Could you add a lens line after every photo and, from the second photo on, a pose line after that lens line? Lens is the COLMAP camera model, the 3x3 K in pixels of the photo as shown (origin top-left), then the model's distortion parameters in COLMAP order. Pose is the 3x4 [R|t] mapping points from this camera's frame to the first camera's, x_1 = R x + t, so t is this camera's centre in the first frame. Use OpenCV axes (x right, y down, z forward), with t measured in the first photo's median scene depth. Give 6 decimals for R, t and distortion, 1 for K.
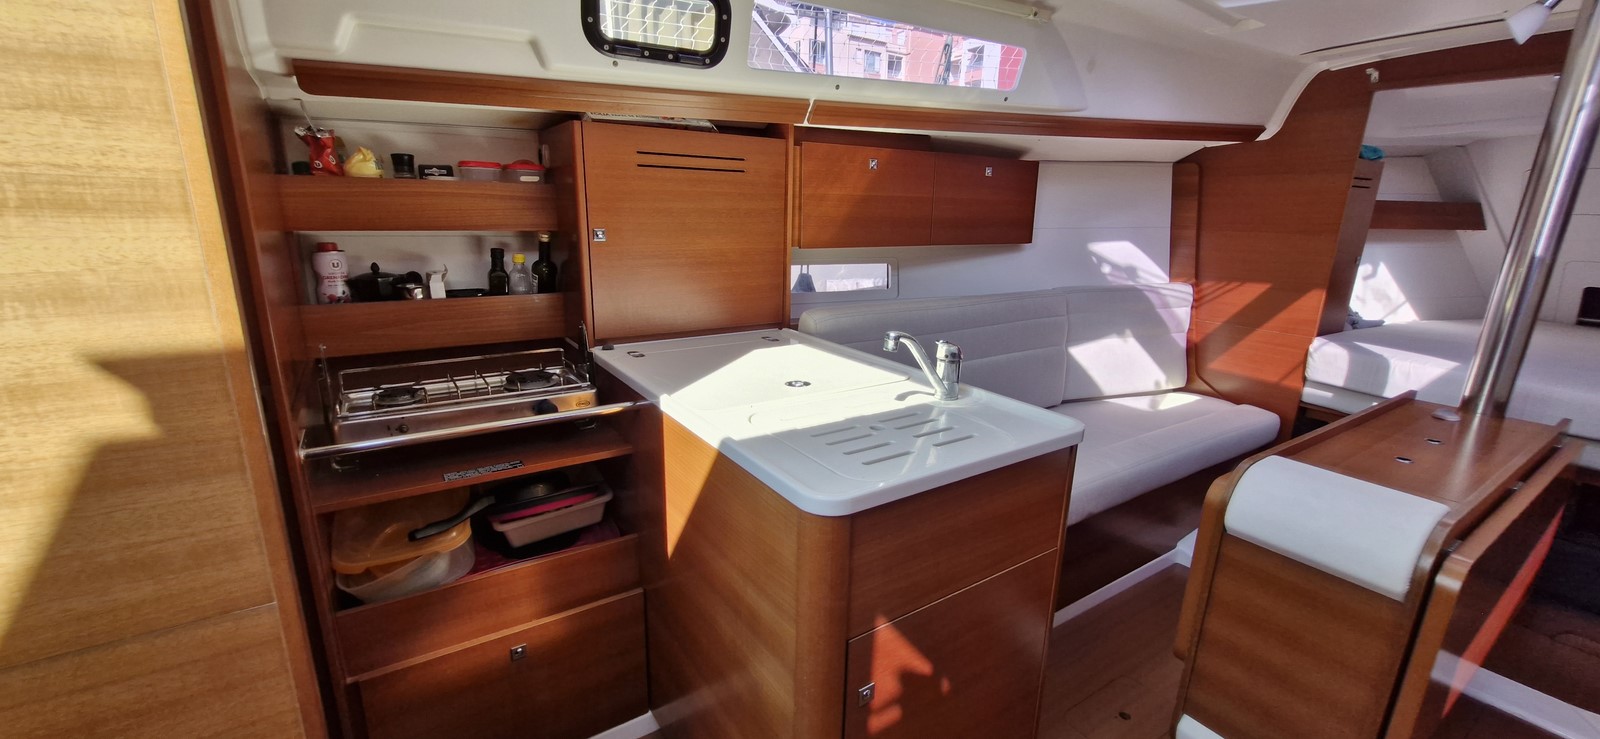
lens RADIAL K [[630.6, 0, 804.9], [0, 630.6, 373.4], [0, 0, 1]] dist [-0.002562, -0.000799]
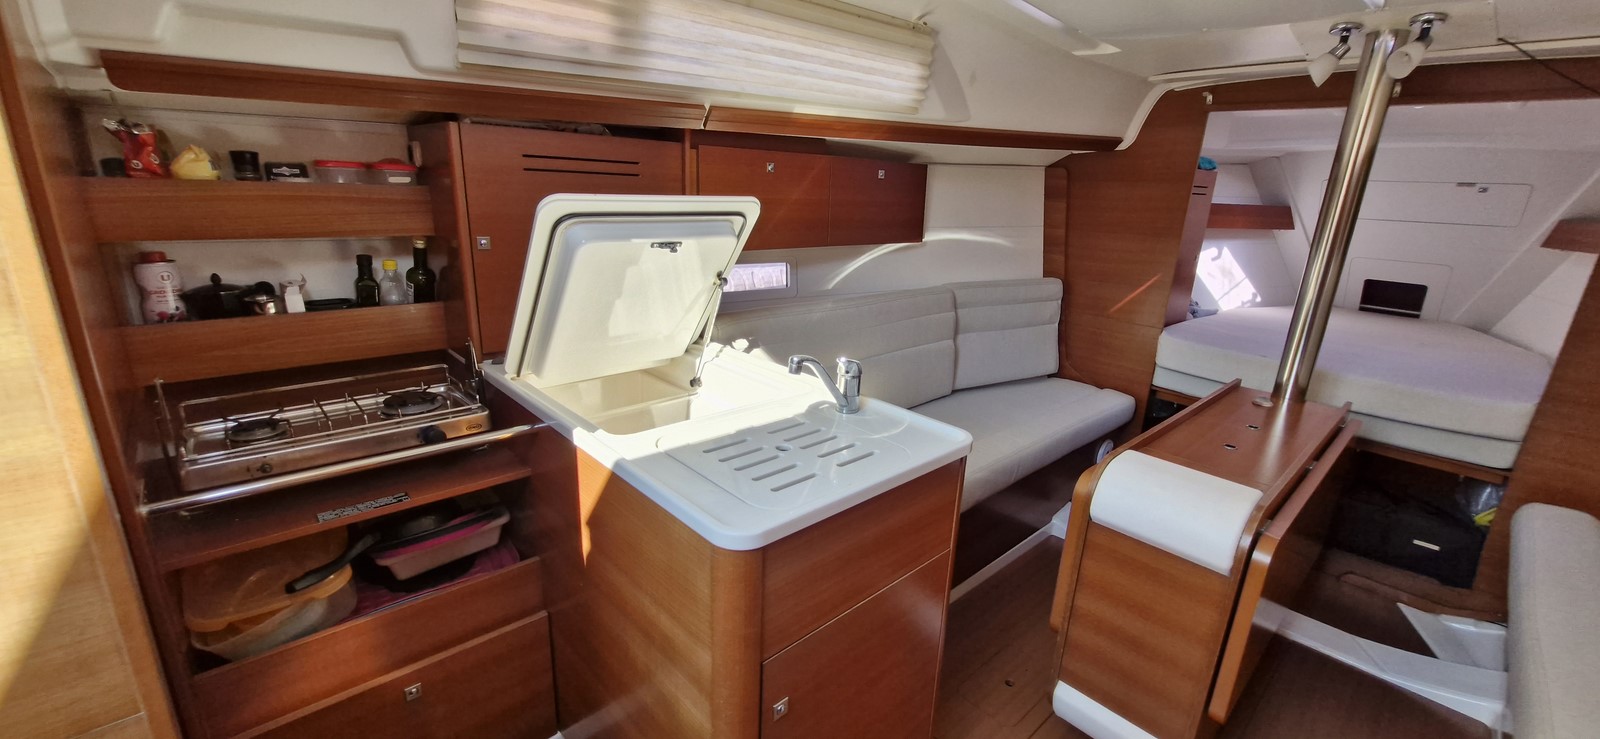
lens RADIAL K [[630.6, 0, 808.8], [0, 630.6, 371.0], [0, 0, 1]] dist [-0.002562, -0.000799]
pose [[0.985837, -0.027823, 0.165381, -0.008377], [0.022475, 0.999165, 0.034124, -0.053108], [-0.166193, -0.029924, 0.985639, -0.017727]]
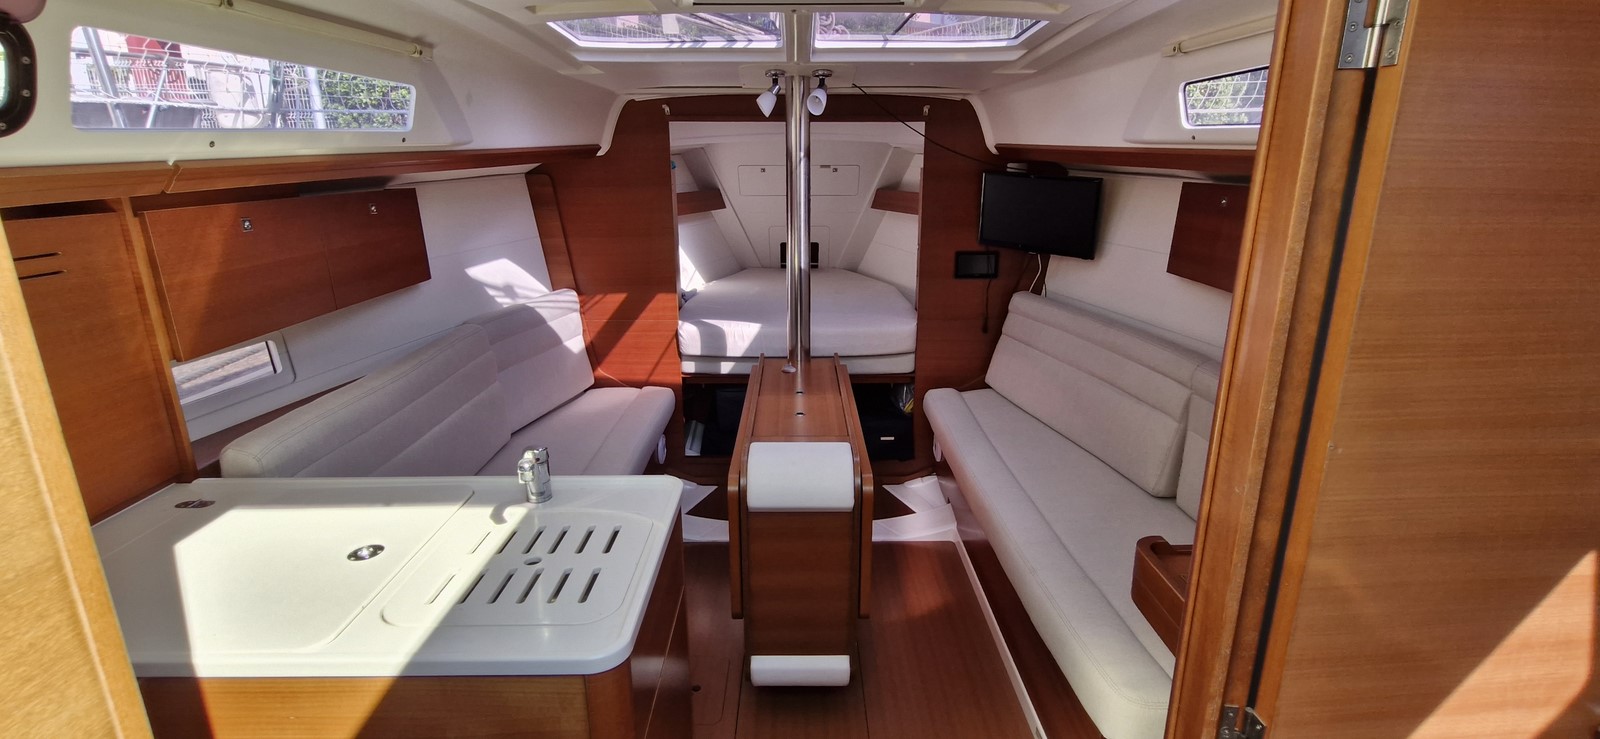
lens RADIAL K [[739.2, 0, 799.5], [0, 739.2, 367.3], [0, 0, 1]] dist [-0.004105, -0.000227]
pose [[0.545394, -0.250203, 0.799965, -0.341917], [0.230174, 0.962423, 0.144089, -0.186915], [-0.805956, 0.105546, 0.582490, -0.009559]]
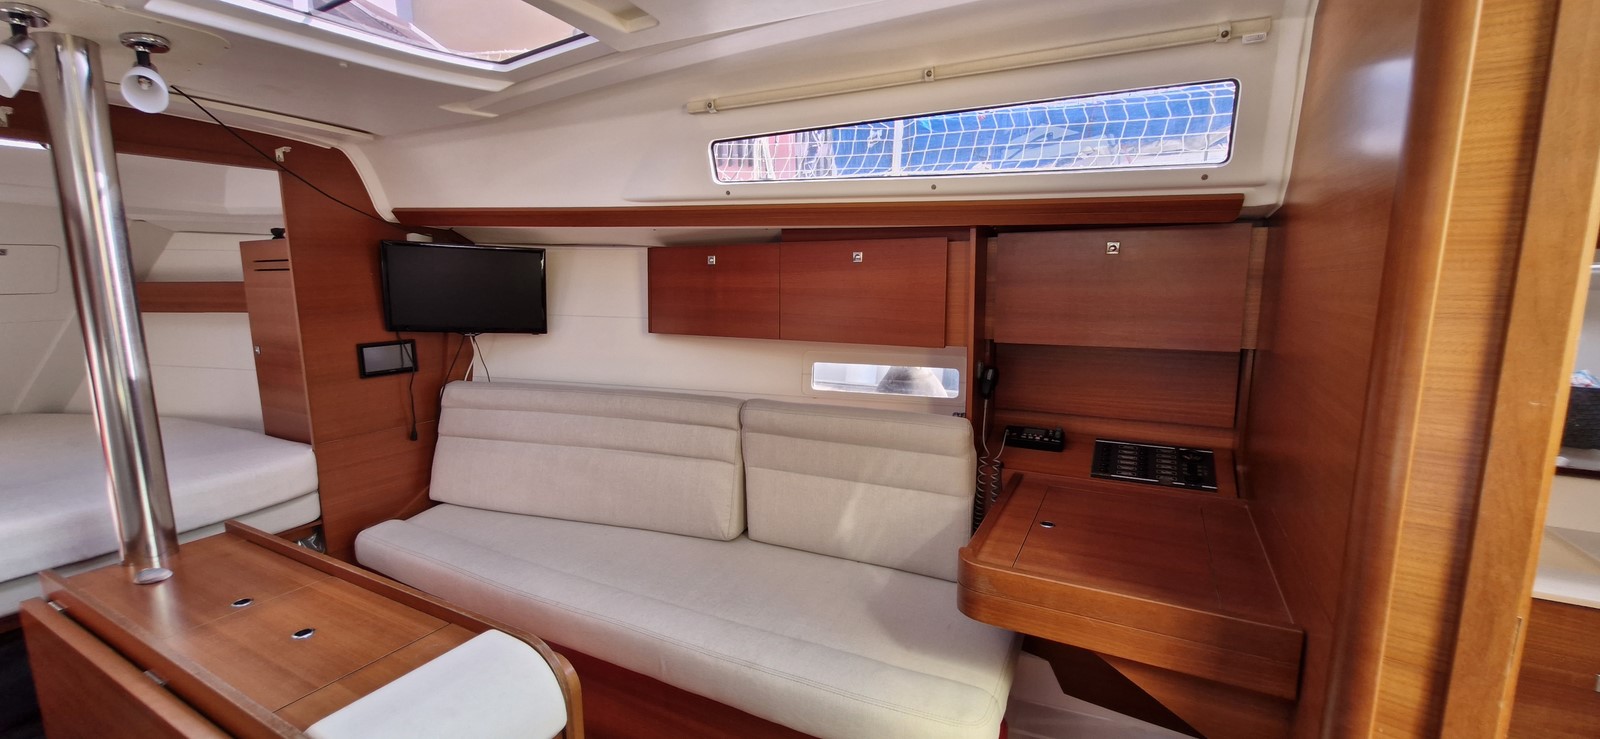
lens RADIAL K [[630.6, 0, 798.5], [0, 630.6, 371.6], [0, 0, 1]] dist [-0.002562, -0.000799]
pose [[-0.478555, -0.157707, 0.863779, 0.026363], [0.222306, 0.929926, 0.292948, -0.233055], [-0.849450, 0.332215, -0.409961, 0.604481]]
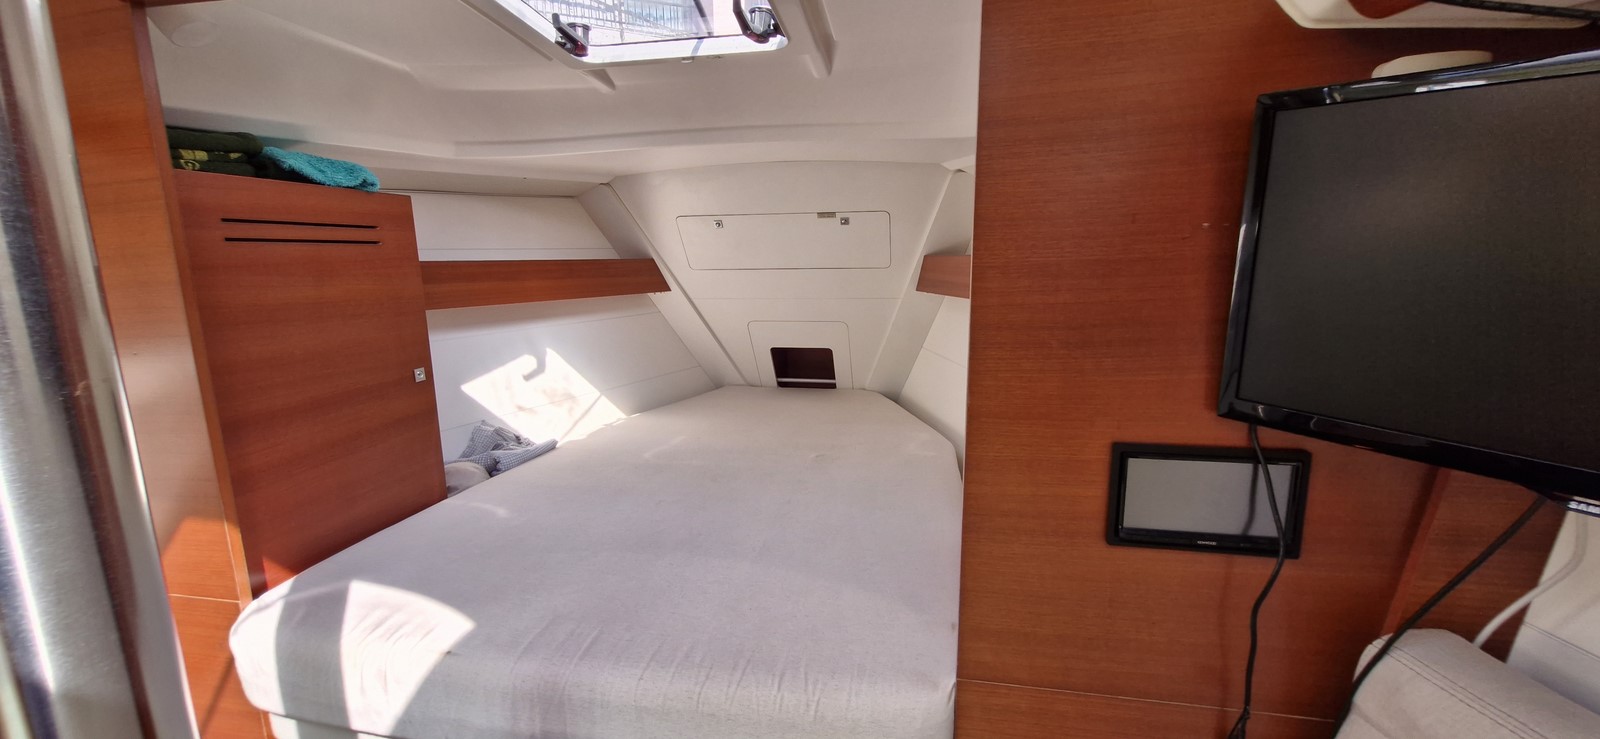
lens RADIAL K [[630.6, 0, 804.9], [0, 630.6, 367.3], [0, 0, 1]] dist [-0.002562, -0.000799]
pose [[0.684636, -0.156461, 0.711894, 1.241359], [0.216507, 0.976260, 0.006347, -0.204165], [-0.695987, 0.149784, 0.702259, 0.670180]]
